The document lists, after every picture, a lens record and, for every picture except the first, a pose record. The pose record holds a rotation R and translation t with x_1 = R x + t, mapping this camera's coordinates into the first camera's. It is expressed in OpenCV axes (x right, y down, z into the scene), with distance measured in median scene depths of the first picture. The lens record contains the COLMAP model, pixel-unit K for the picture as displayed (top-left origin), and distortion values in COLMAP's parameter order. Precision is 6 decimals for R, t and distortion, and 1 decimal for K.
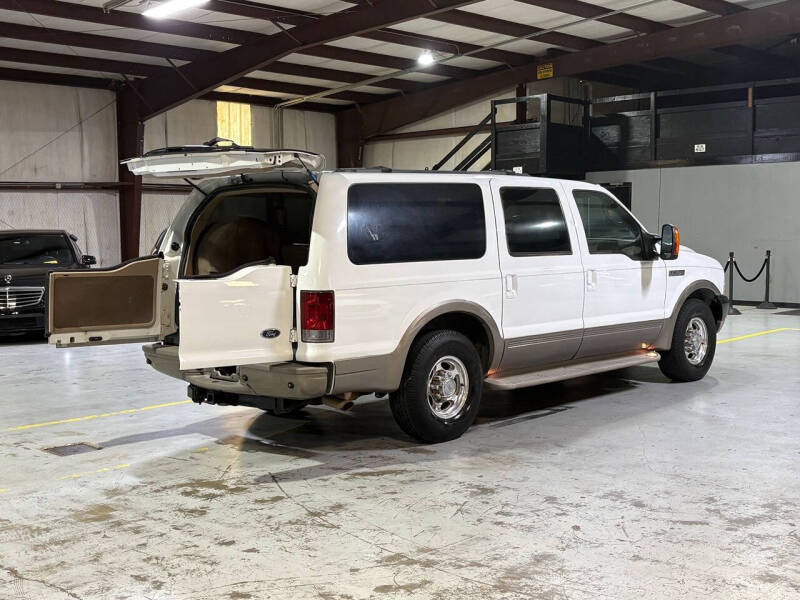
lens RADIAL K [[1012.1, 0, 400.0], [0, 1012.1, 300.0], [0, 0, 1]] dist [0.143775, -0.504667]
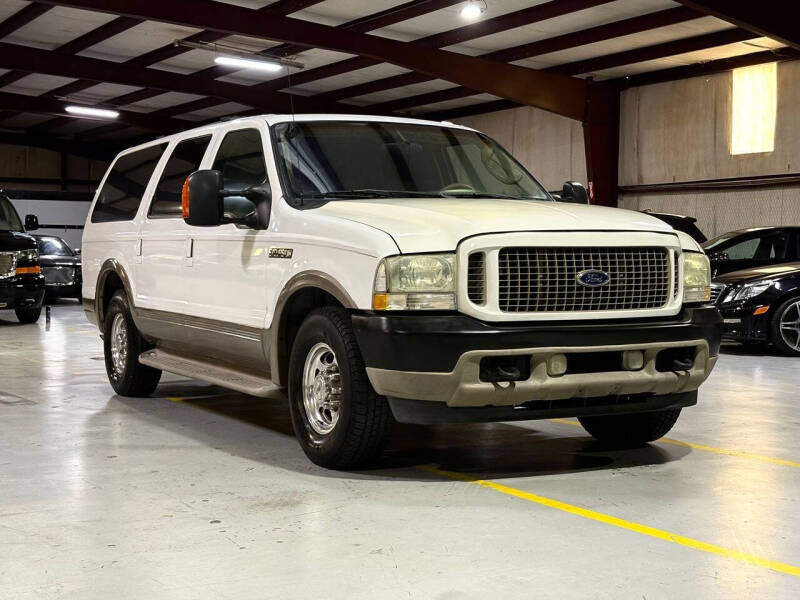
lens RADIAL K [[1201.1, 0, 411.4], [0, 1201.1, 311.0], [0, 0, 1]] dist [0.225480, -0.925303]
pose [[-0.273063, 0.057982, -0.960247, 1.014298], [-0.076489, 0.993713, 0.081754, -0.062161], [0.958950, 0.095773, -0.266912, 1.417688]]
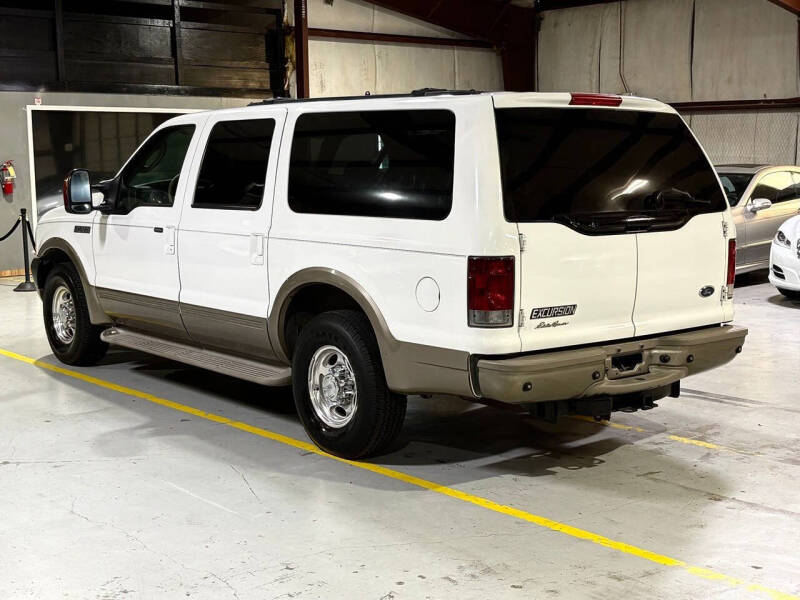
lens RADIAL K [[1119.6, 0, 391.6], [0, 1119.6, 302.6], [0, 0, 1]] dist [0.204813, -0.702383]
pose [[0.115479, -0.115839, 0.986532, -0.847208], [0.082319, 0.990876, 0.106713, -0.064490], [-0.989893, 0.068887, 0.123962, 0.908852]]
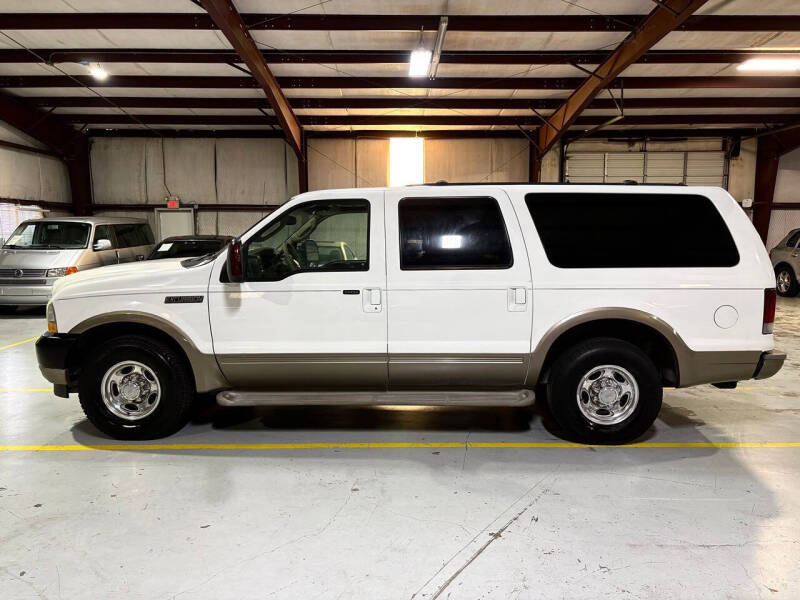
lens RADIAL K [[607.6, 0, 400.0], [0, 607.6, 300.0], [0, 0, 1]] dist [0.048614, -0.052640]
pose [[-0.679247, -0.059951, 0.731457, -0.396833], [0.069140, 0.986998, 0.145100, -0.109458], [-0.730646, 0.149132, -0.666271, 1.529464]]
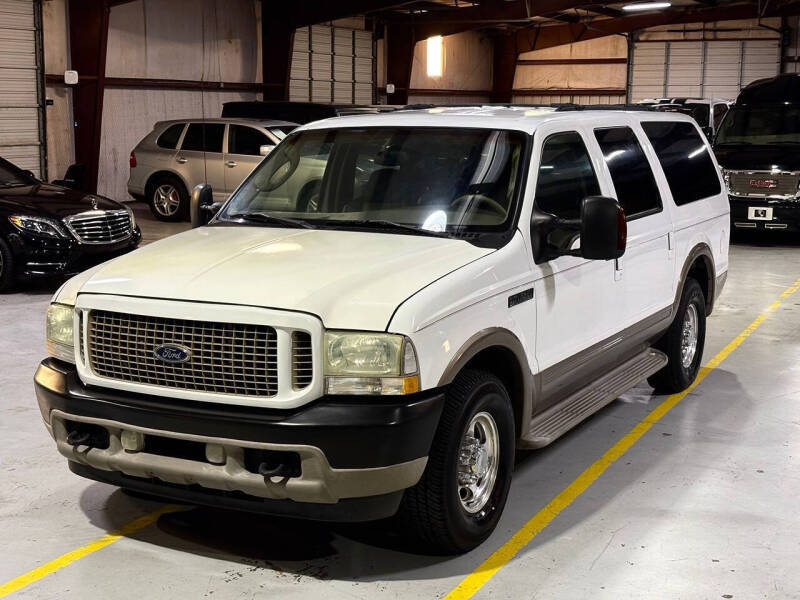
lens RADIAL K [[1201.1, 0, 411.4], [0, 1201.1, 311.0], [0, 0, 1]] dist [0.225480, -0.925303]
pose [[-0.957604, 0.059653, -0.281843, 0.387002], [-0.011377, 0.969733, 0.243904, -0.203109], [0.287862, 0.236770, -0.927941, 1.926856]]
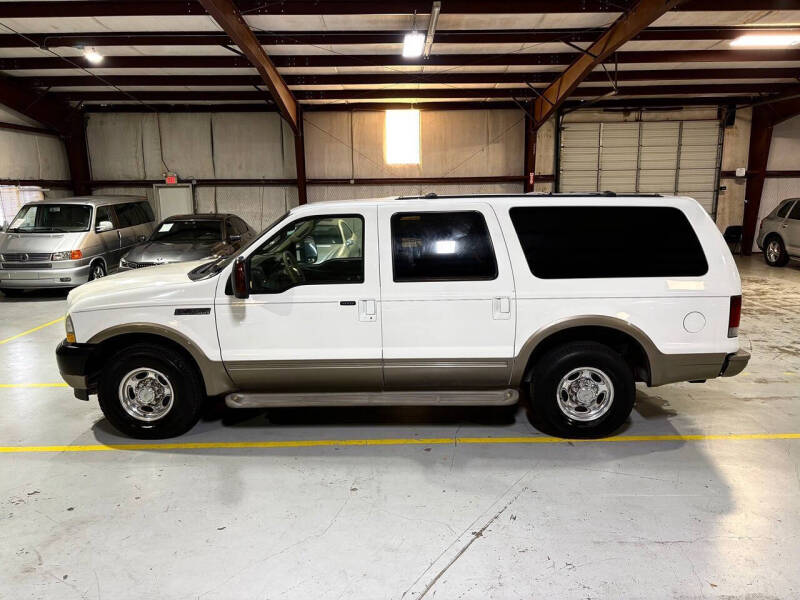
lens RADIAL K [[607.6, 0, 400.0], [0, 607.6, 300.0], [0, 0, 1]] dist [0.048614, -0.052640]
pose [[-0.680647, -0.102196, 0.725449, -0.427159], [0.080772, 0.973718, 0.212954, -0.163587], [-0.728145, 0.203542, -0.654504, 1.543500]]
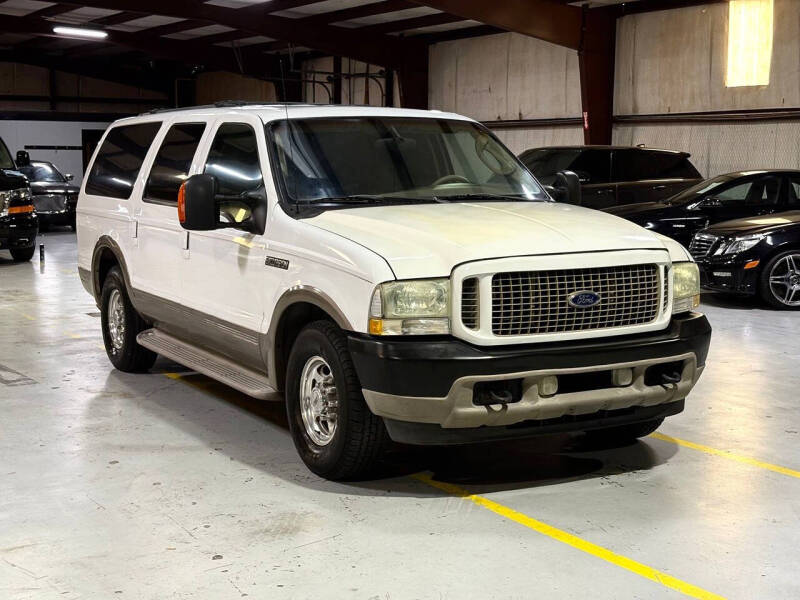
lens RADIAL K [[1201.1, 0, 411.4], [0, 1201.1, 311.0], [0, 0, 1]] dist [0.225480, -0.925303]
pose [[-0.267158, 0.135830, -0.954032, 1.020922], [-0.077244, 0.983812, 0.161701, -0.130459], [0.960552, 0.116893, -0.252341, 1.412786]]
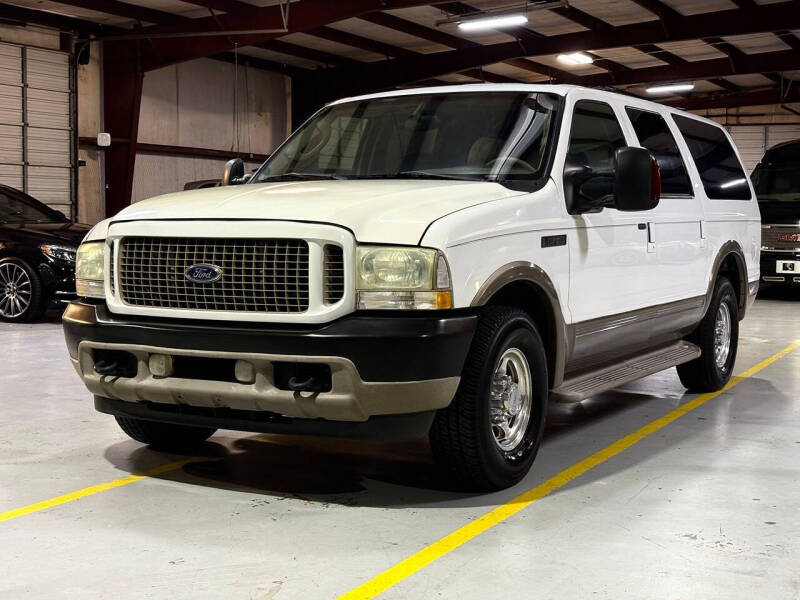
lens RADIAL K [[1201.1, 0, 411.4], [0, 1201.1, 311.0], [0, 0, 1]] dist [0.225480, -0.925303]
pose [[-0.963154, 0.028372, -0.267448, 0.393568], [-0.015107, 0.987143, 0.159124, -0.111684], [0.268525, 0.157301, -0.950343, 1.936568]]
